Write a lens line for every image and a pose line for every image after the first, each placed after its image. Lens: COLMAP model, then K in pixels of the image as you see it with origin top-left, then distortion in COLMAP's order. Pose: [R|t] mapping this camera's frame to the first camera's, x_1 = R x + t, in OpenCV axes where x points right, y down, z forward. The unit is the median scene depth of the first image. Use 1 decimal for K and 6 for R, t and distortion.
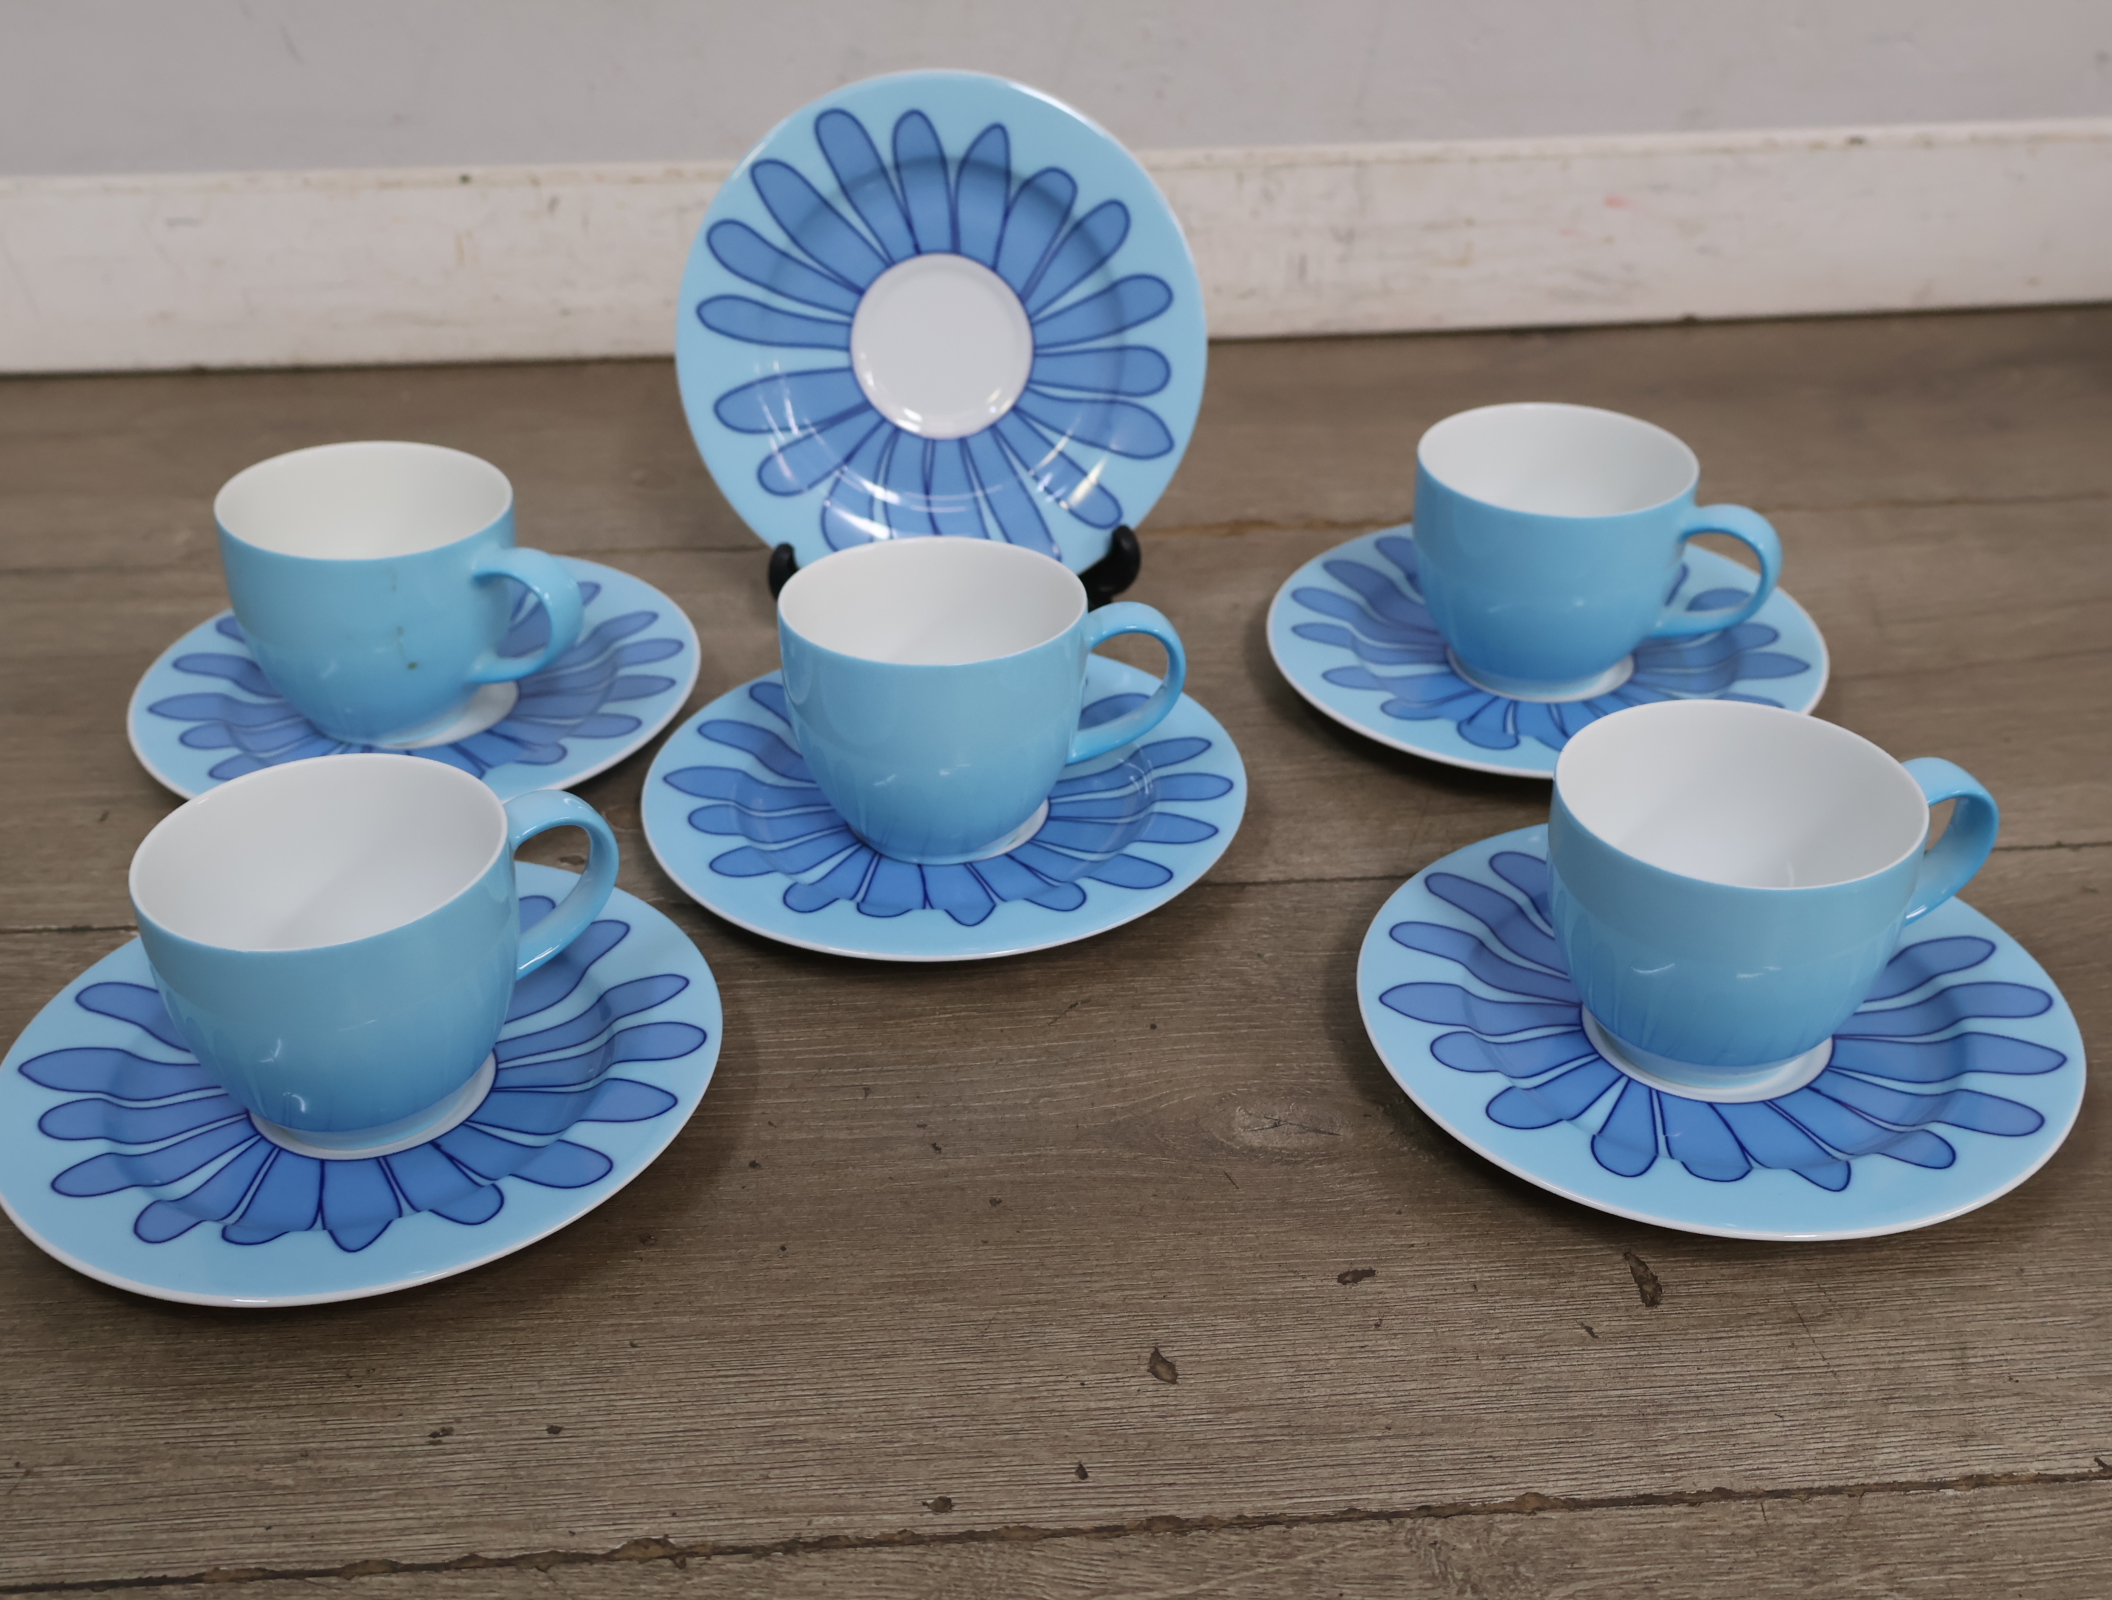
lens RADIAL K [[2322.5, 0, 1004.7], [0, 2322.5, 804.7], [0, 0, 1]] dist [0.009141, 0.000000]
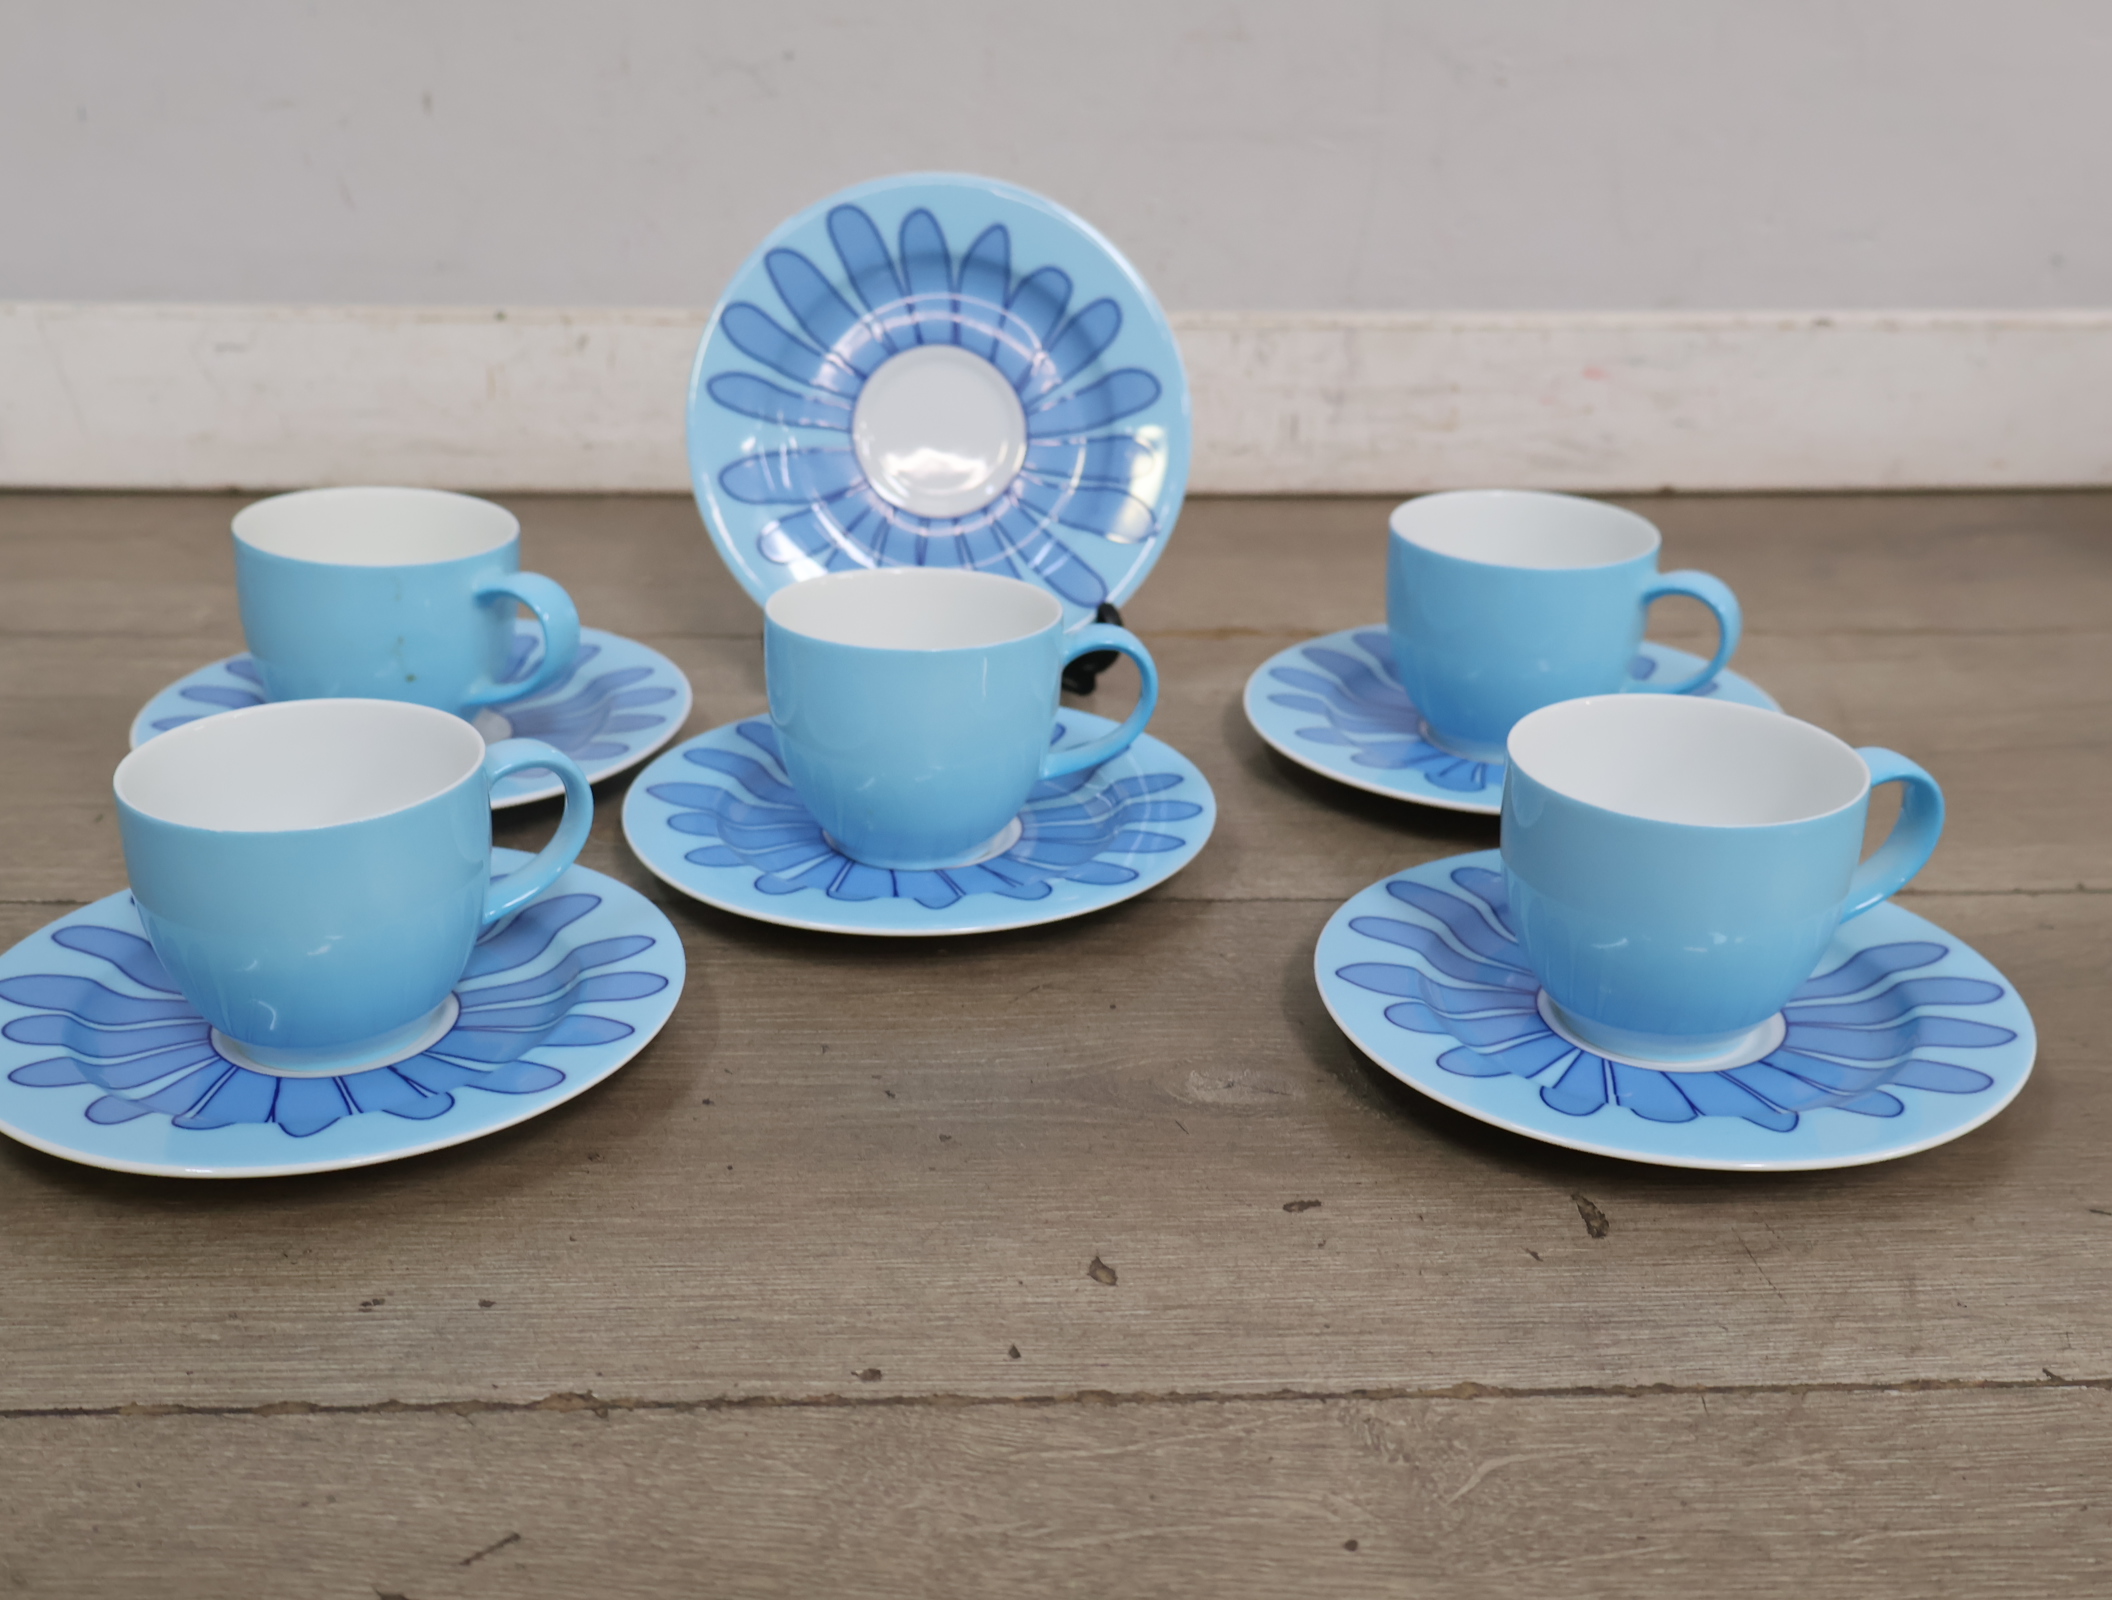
lens RADIAL K [[2322.5, 0, 1005.5], [0, 2322.5, 799.5], [0, 0, 1]] dist [0.009141, 0.000000]
pose [[0.999399, 0.032656, -0.011594, 0.027024], [-0.034064, 0.987213, -0.155722, 0.170594], [0.006360, 0.156024, 0.987733, -0.010123]]
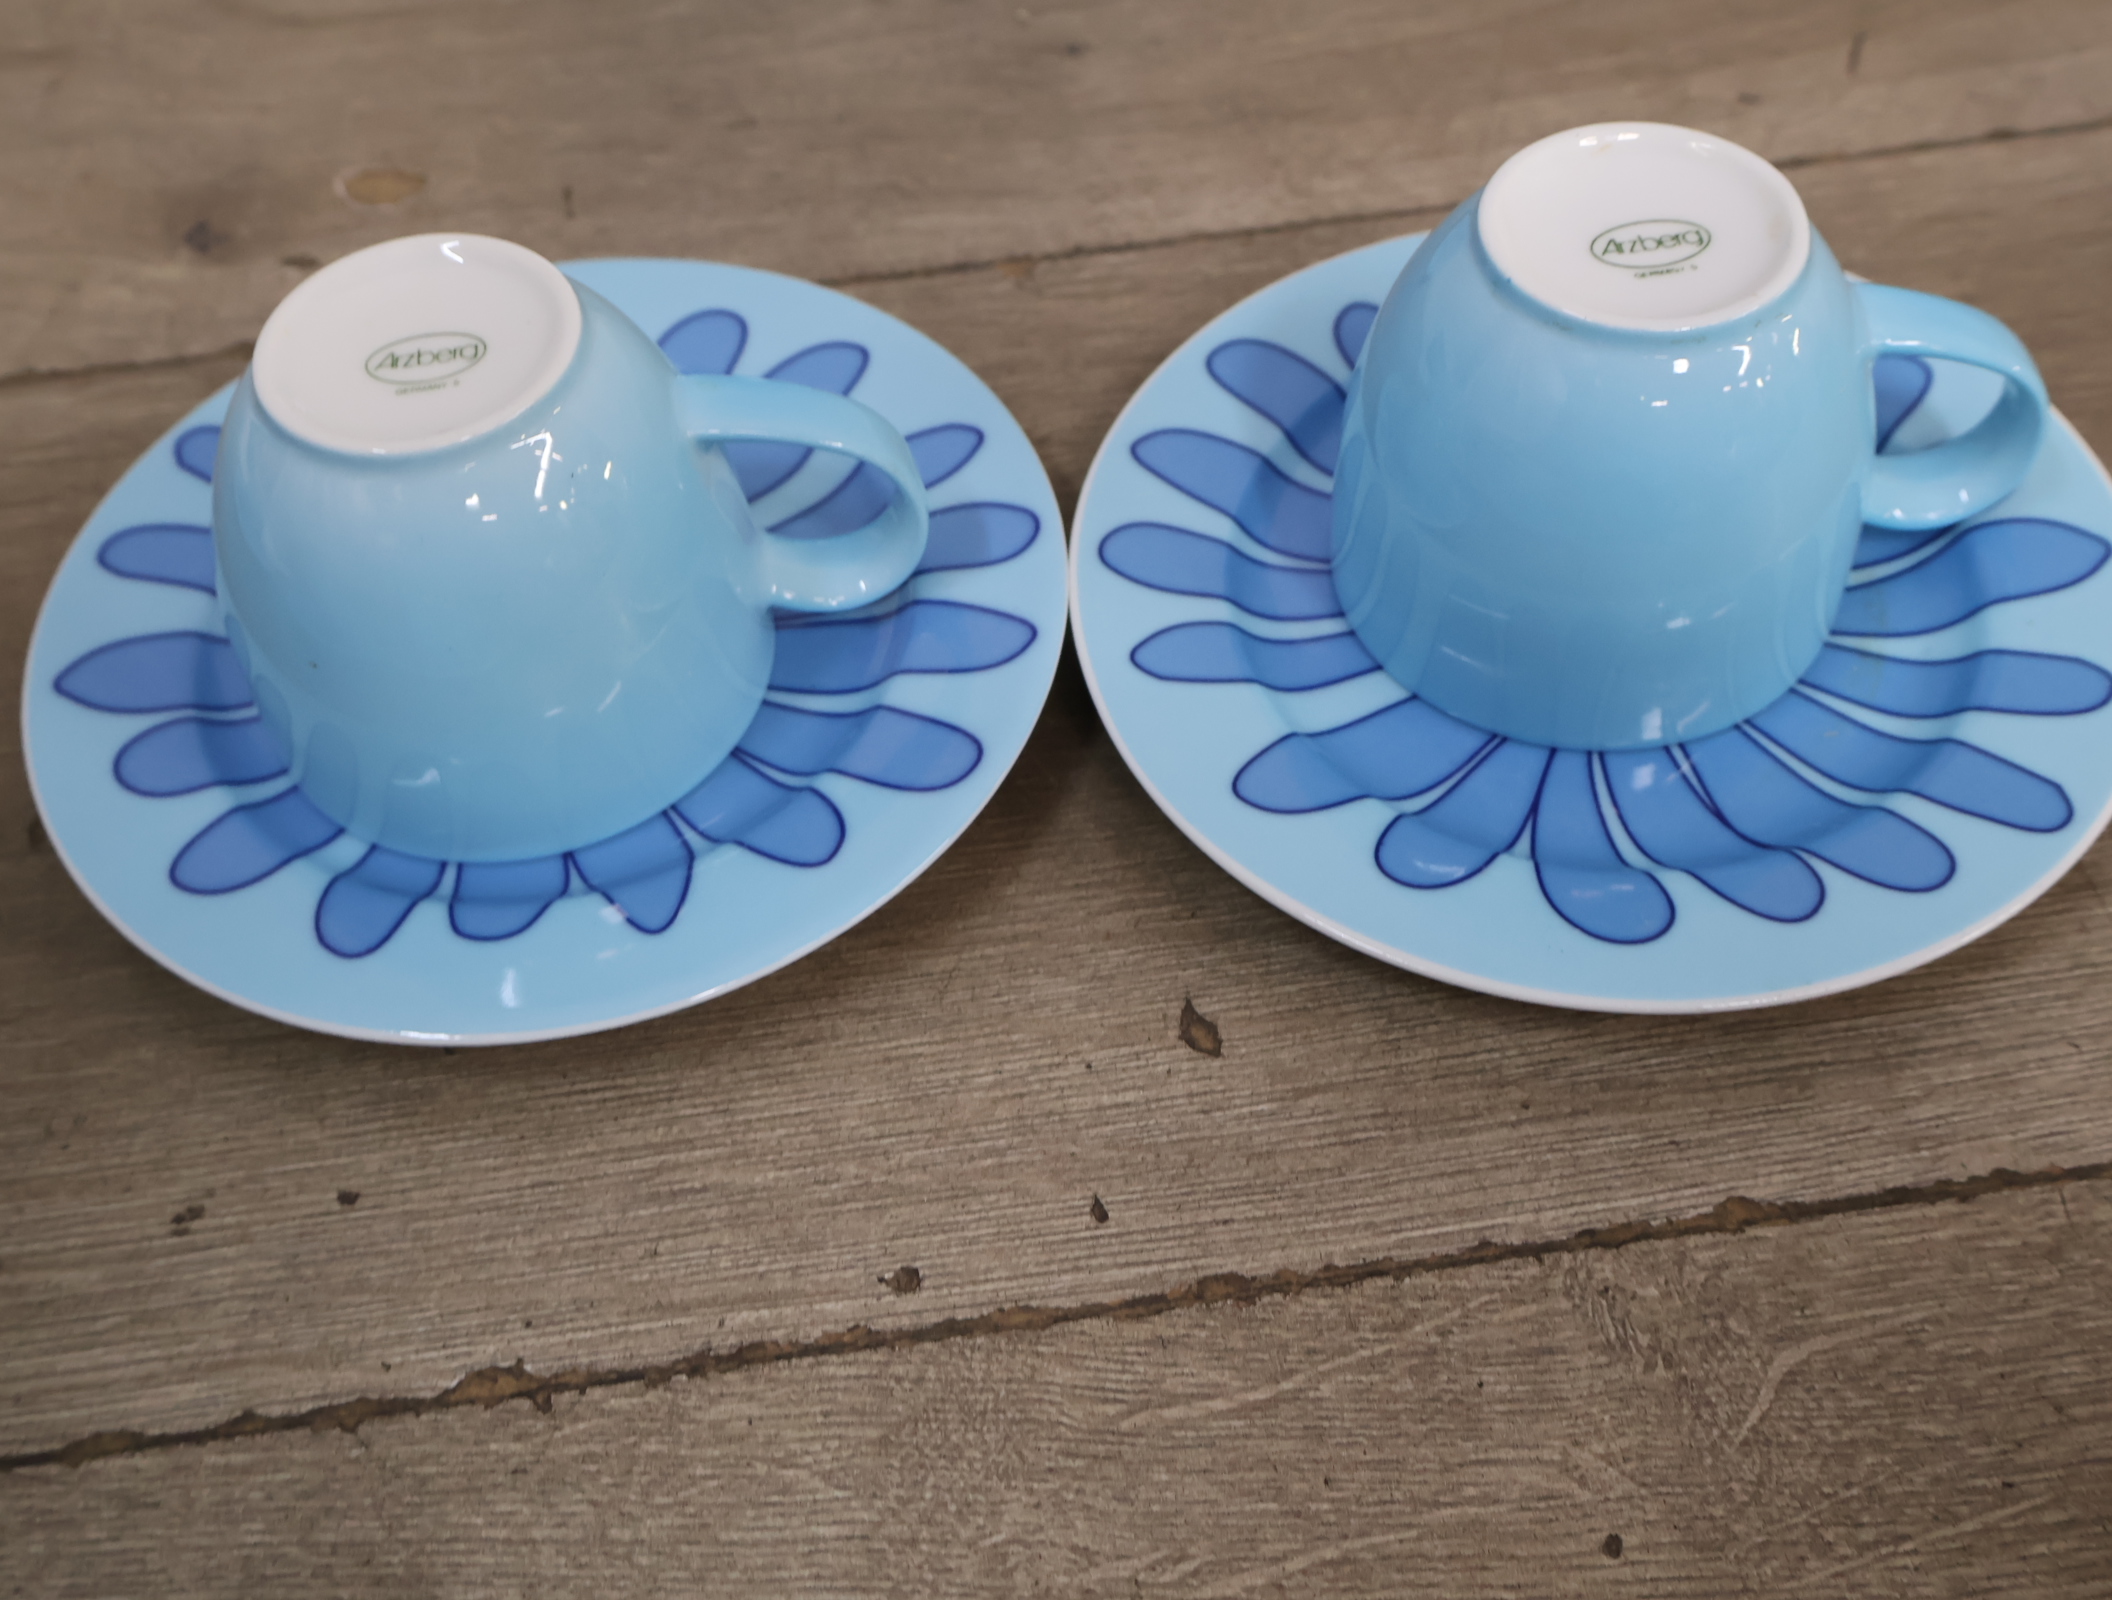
lens RADIAL K [[2322.5, 0, 1002.4], [0, 2322.5, 816.4], [0, 0, 1]] dist [0.009141, 0.000000]
pose [[0.996612, -0.080648, 0.016135, 0.001741], [0.069733, 0.932580, 0.354163, -0.062930], [-0.043610, -0.351838, 0.935044, 0.312539]]
